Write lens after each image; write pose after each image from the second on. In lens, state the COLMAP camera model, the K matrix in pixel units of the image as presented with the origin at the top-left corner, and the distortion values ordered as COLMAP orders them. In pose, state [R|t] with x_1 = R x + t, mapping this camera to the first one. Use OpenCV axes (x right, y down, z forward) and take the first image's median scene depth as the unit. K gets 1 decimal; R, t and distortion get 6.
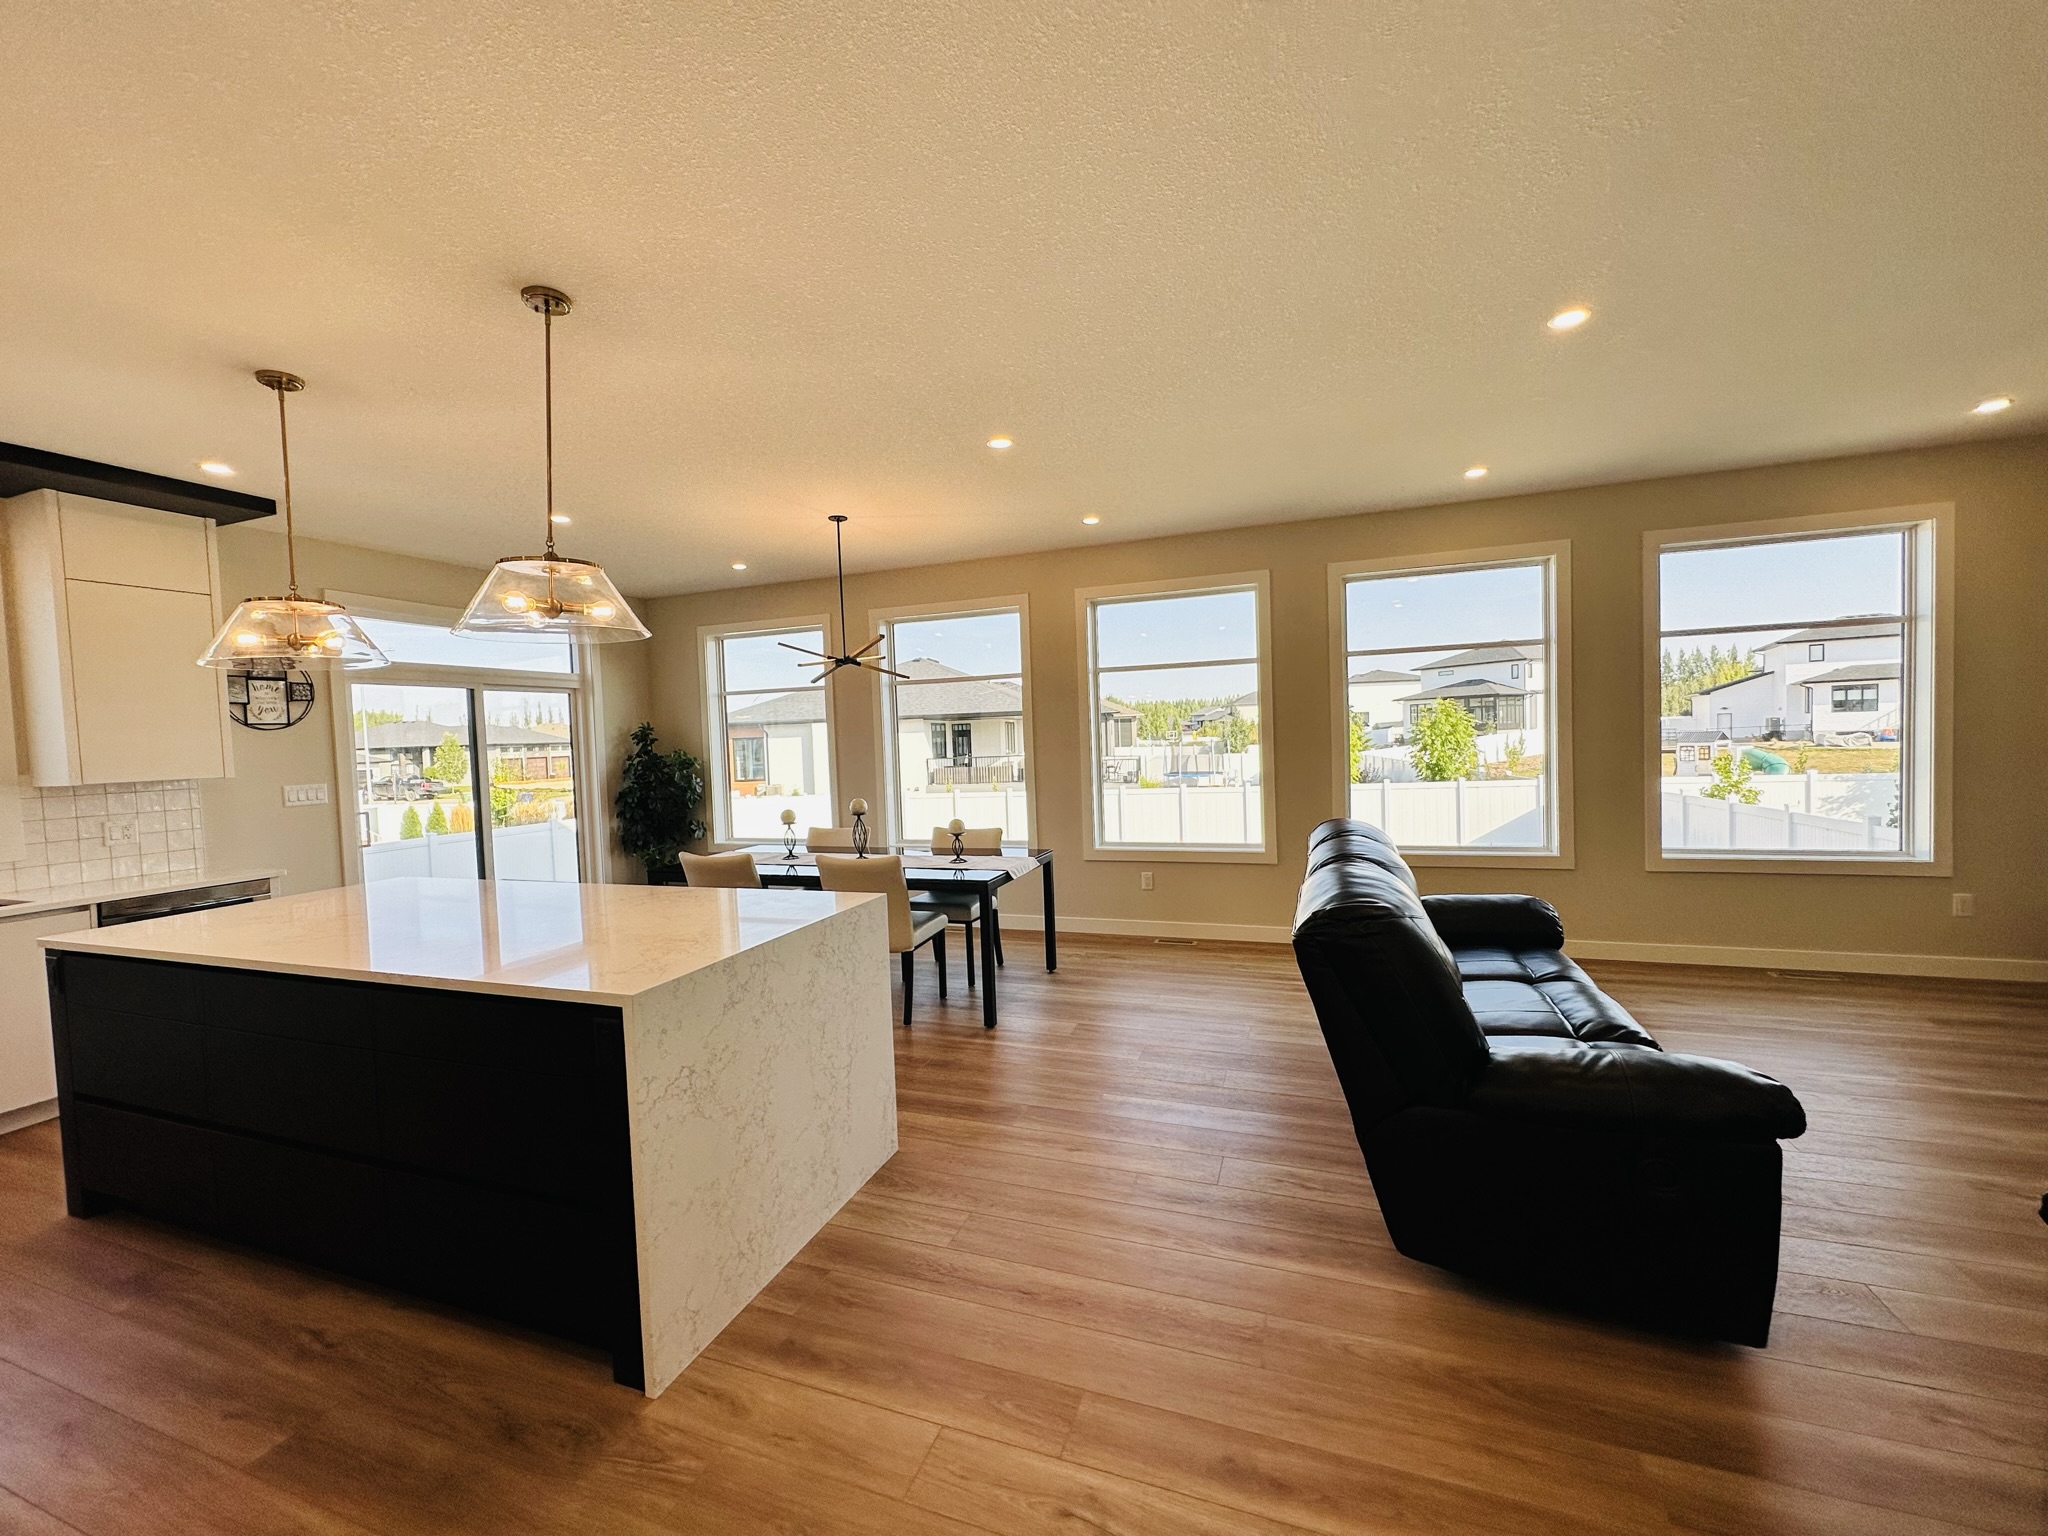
lens RADIAL K [[815.5, 0, 1024.0], [0, 815.5, 768.0], [0, 0, 1]] dist [-0.002029, -0.000156]
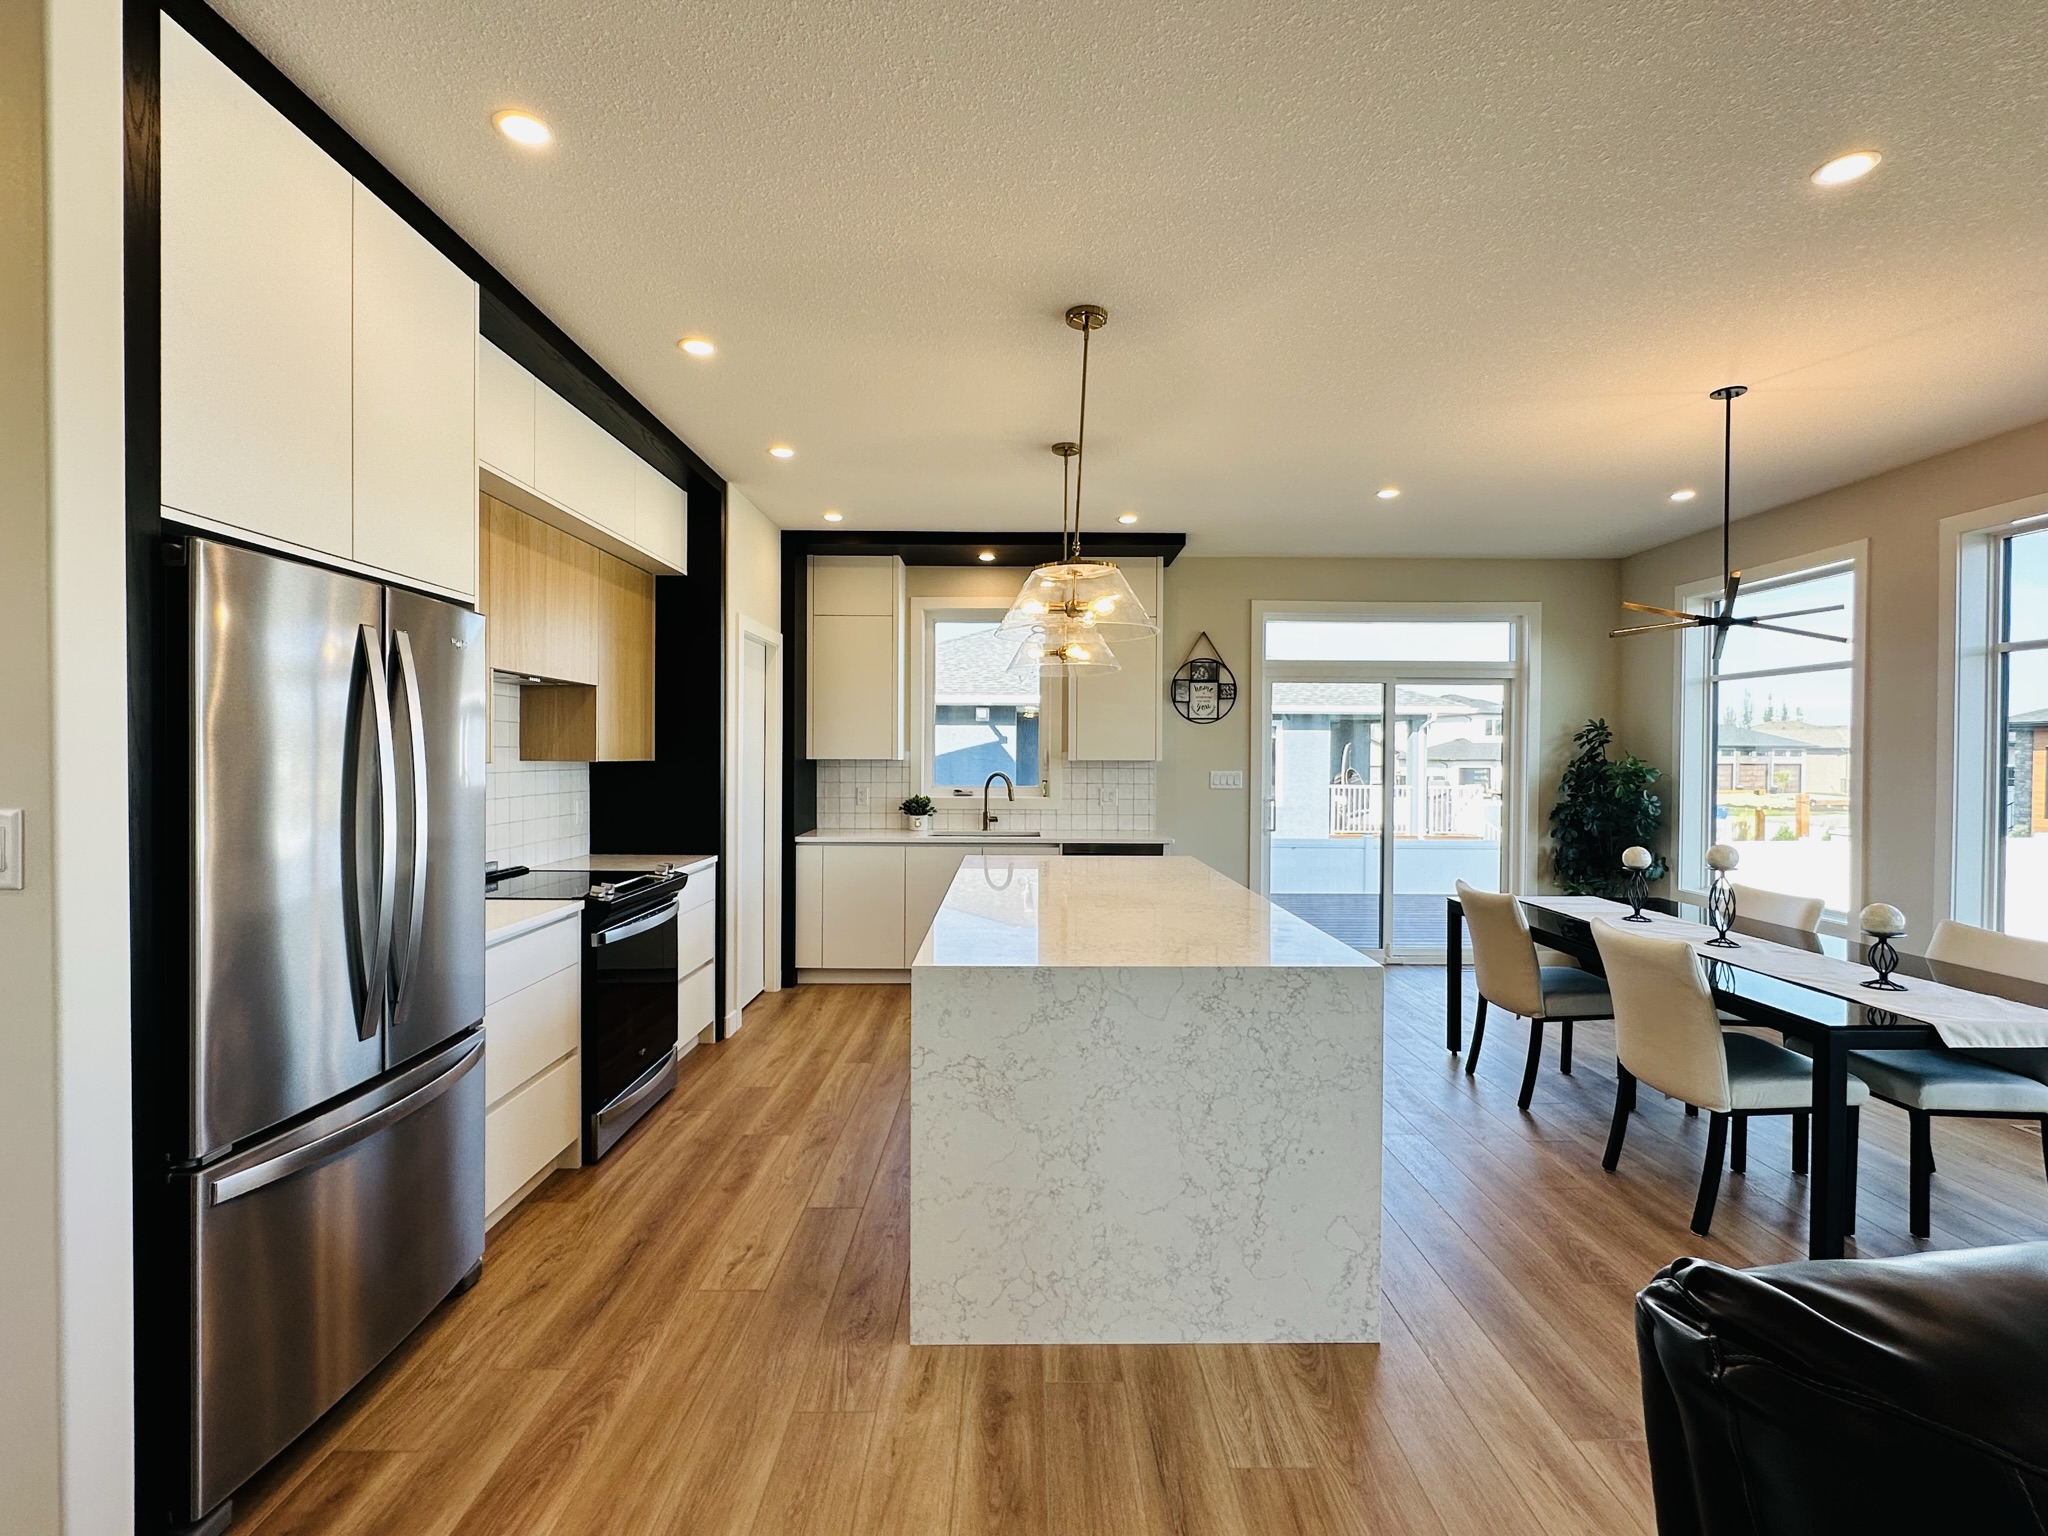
lens RADIAL K [[944.7, 0, 1024.0], [0, 944.7, 768.0], [0, 0, 1]] dist [-0.002142, -0.000508]
pose [[0.345900, 0.052608, -0.936795, 0.339996], [-0.056867, 0.997767, 0.035035, -0.017590], [0.936546, 0.041154, 0.348120, 0.315269]]
